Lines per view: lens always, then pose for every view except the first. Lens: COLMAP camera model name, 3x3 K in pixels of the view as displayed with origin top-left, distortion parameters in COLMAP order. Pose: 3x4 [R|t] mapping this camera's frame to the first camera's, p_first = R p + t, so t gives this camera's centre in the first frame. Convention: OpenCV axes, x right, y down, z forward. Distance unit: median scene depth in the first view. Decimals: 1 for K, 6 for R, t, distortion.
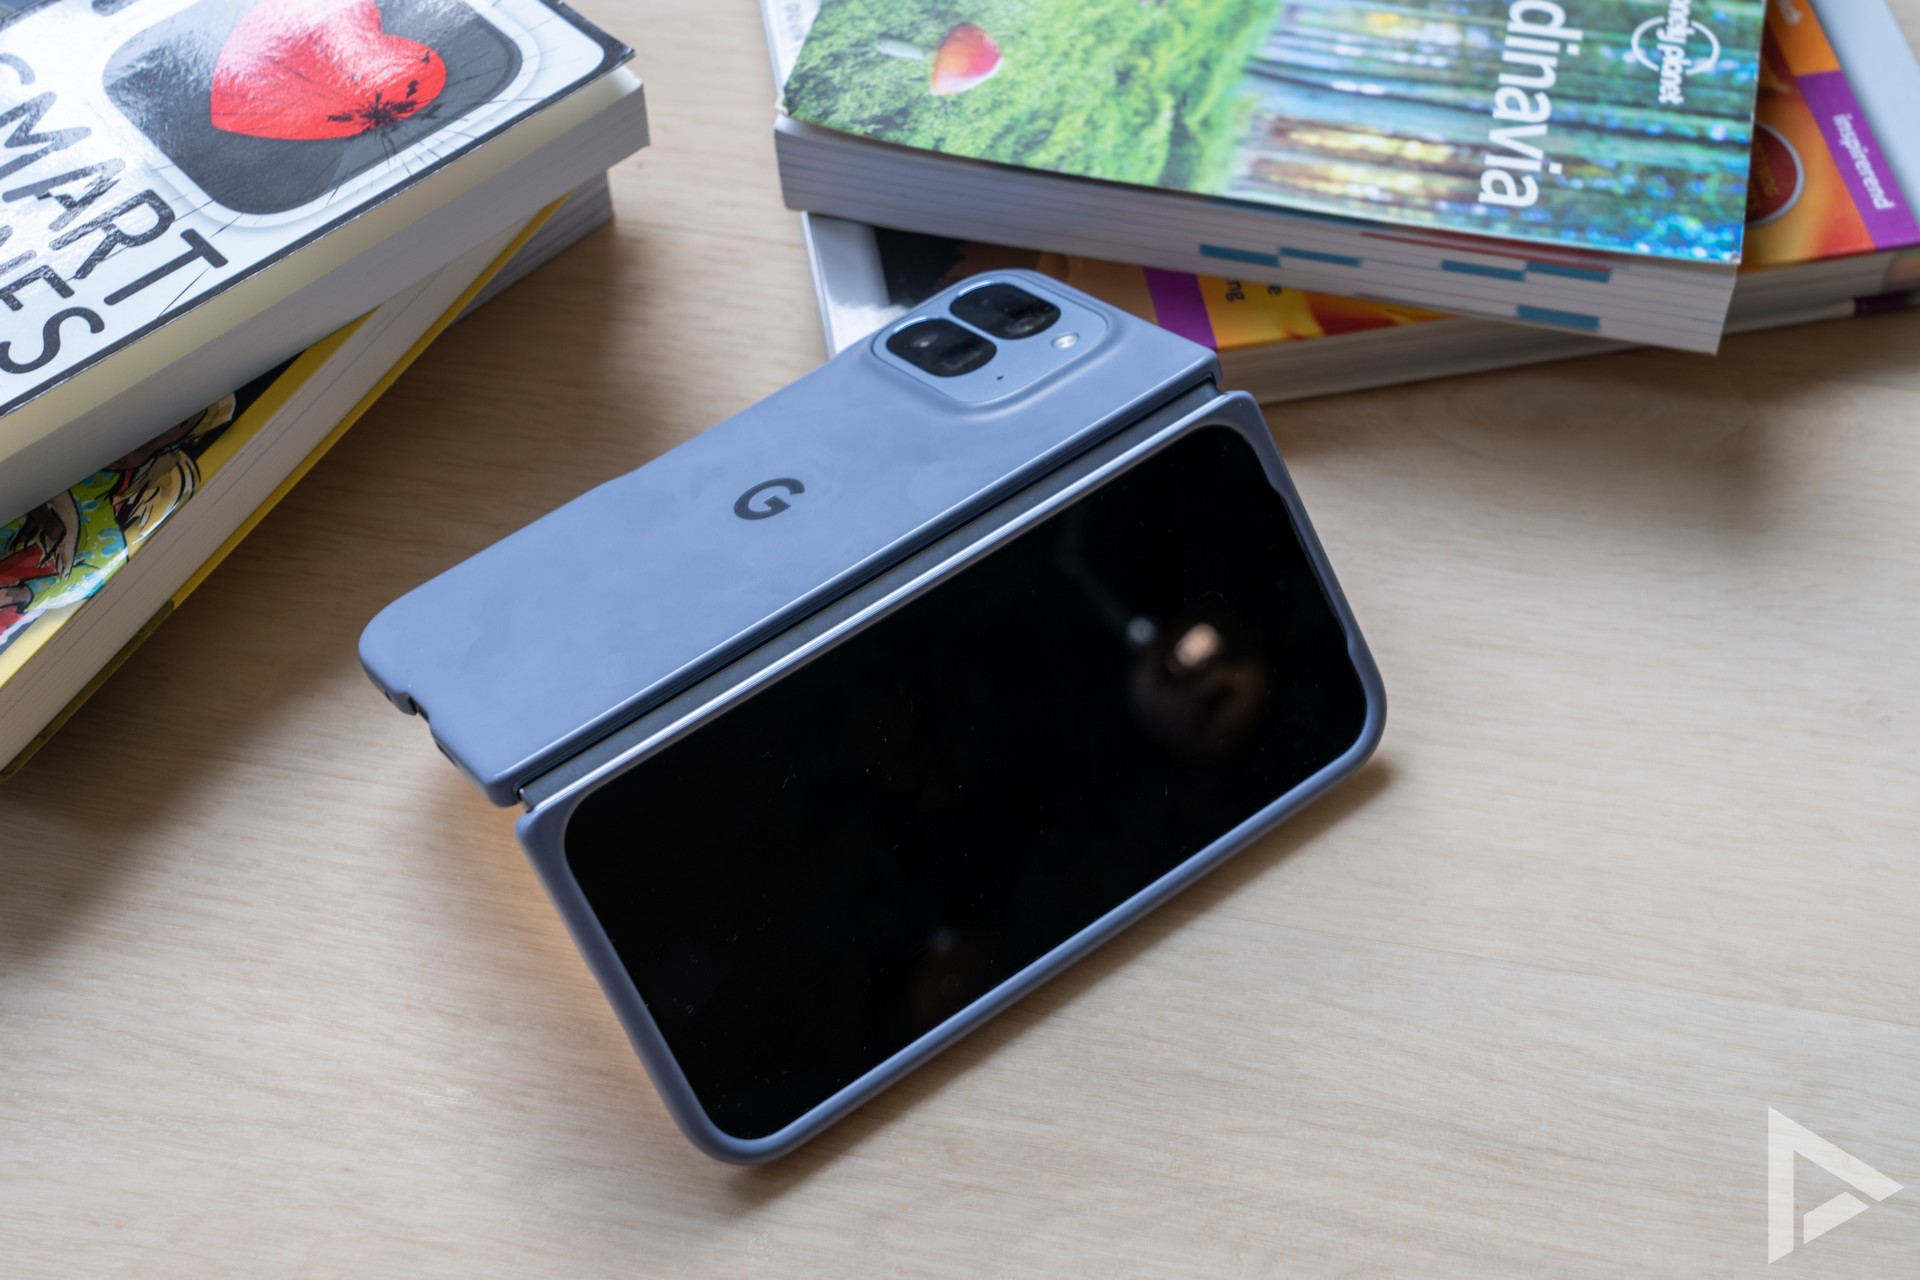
lens RADIAL K [[2799.6, 0, 965.6], [0, 2799.6, 633.5], [0, 0, 1]] dist [0.049349, -0.035961]
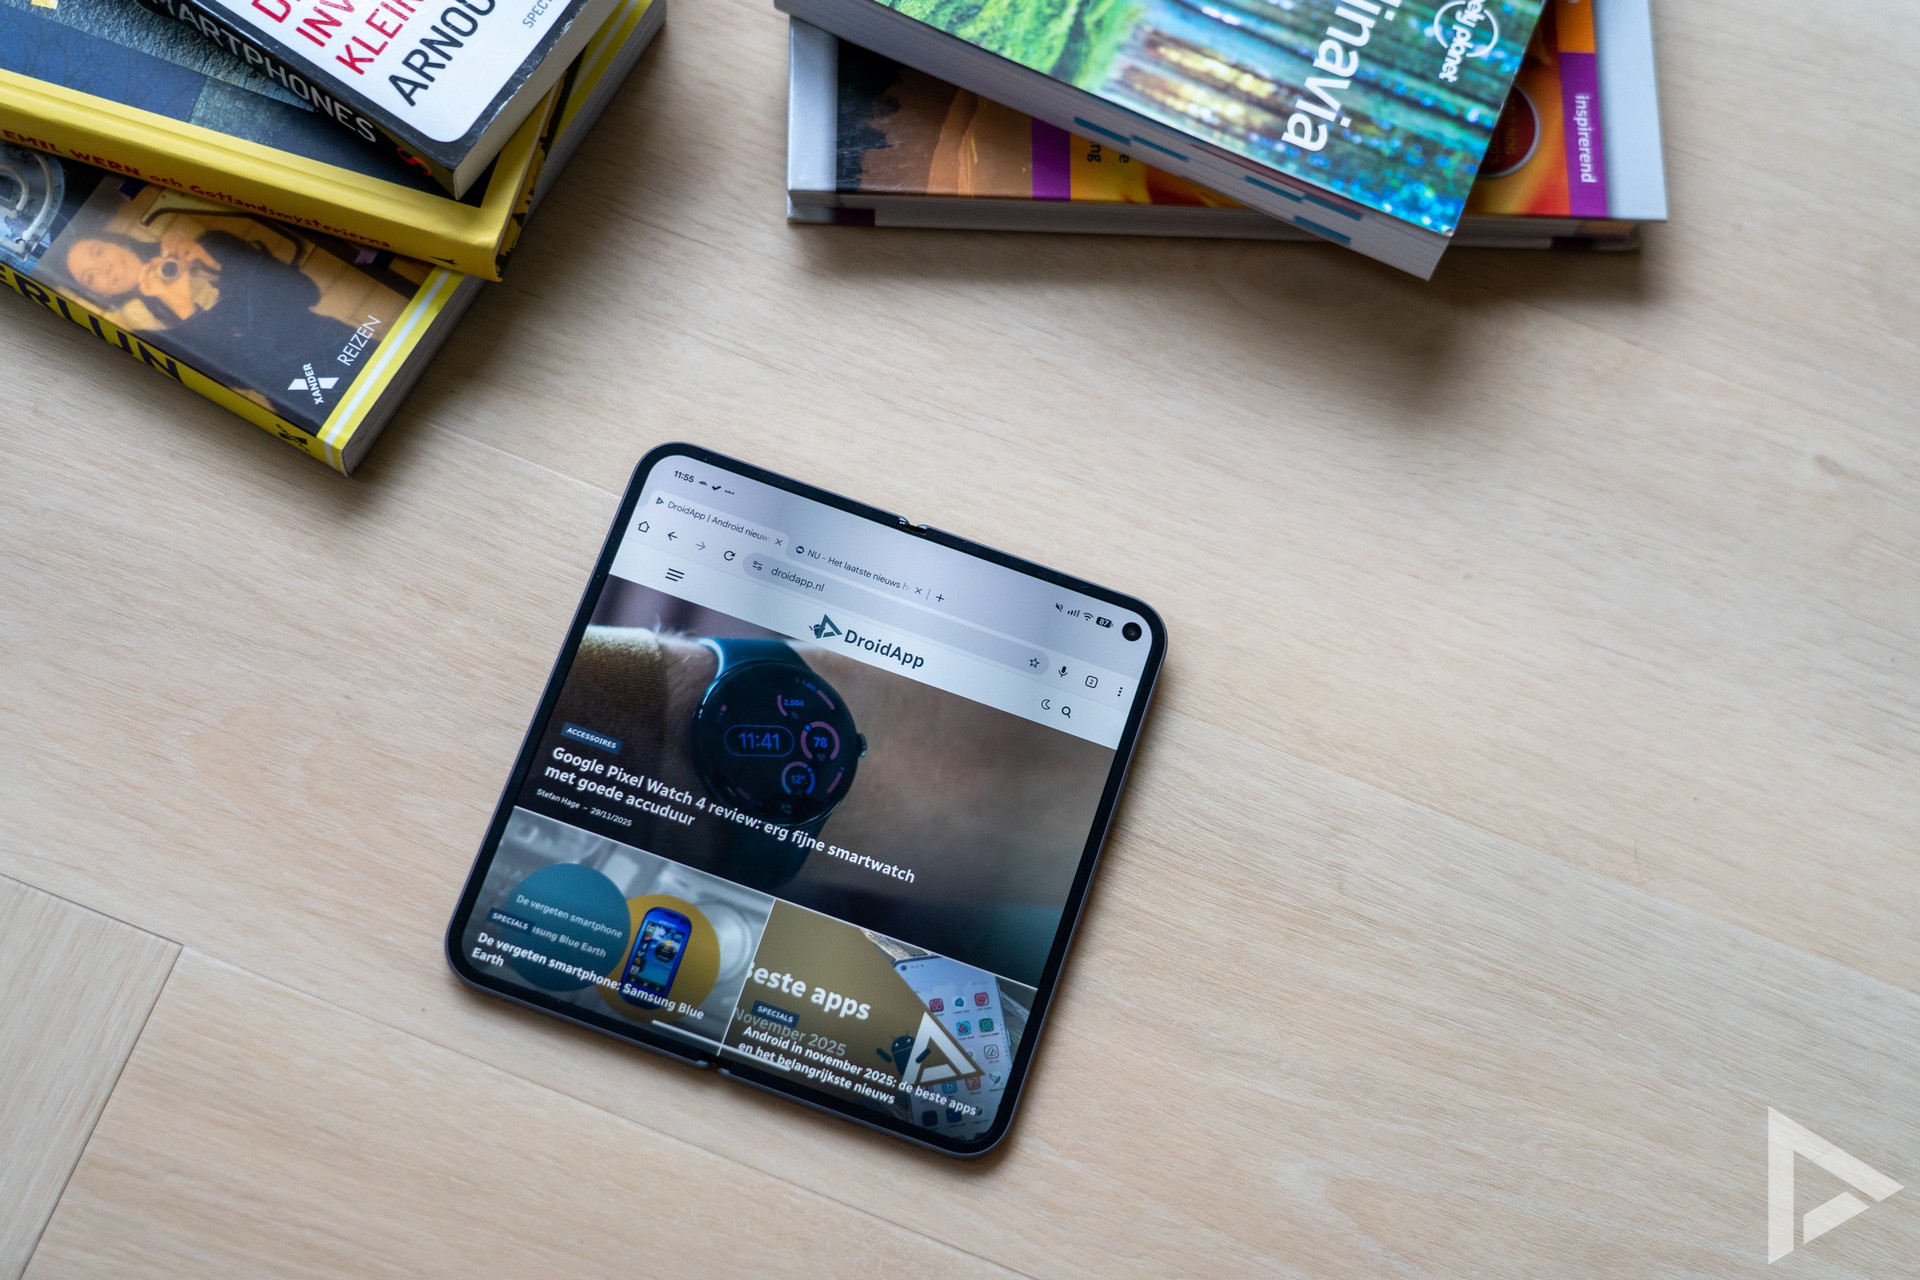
lens RADIAL K [[2547.7, 0, 960.0], [0, 2547.7, 640.0], [0, 0, 1]] dist [0.036830, -0.021879]
pose [[0.980077, 0.192360, 0.049464, 0.020485], [-0.198416, 0.937011, 0.287475, -0.270783], [0.008950, -0.291562, 0.956510, -0.250486]]
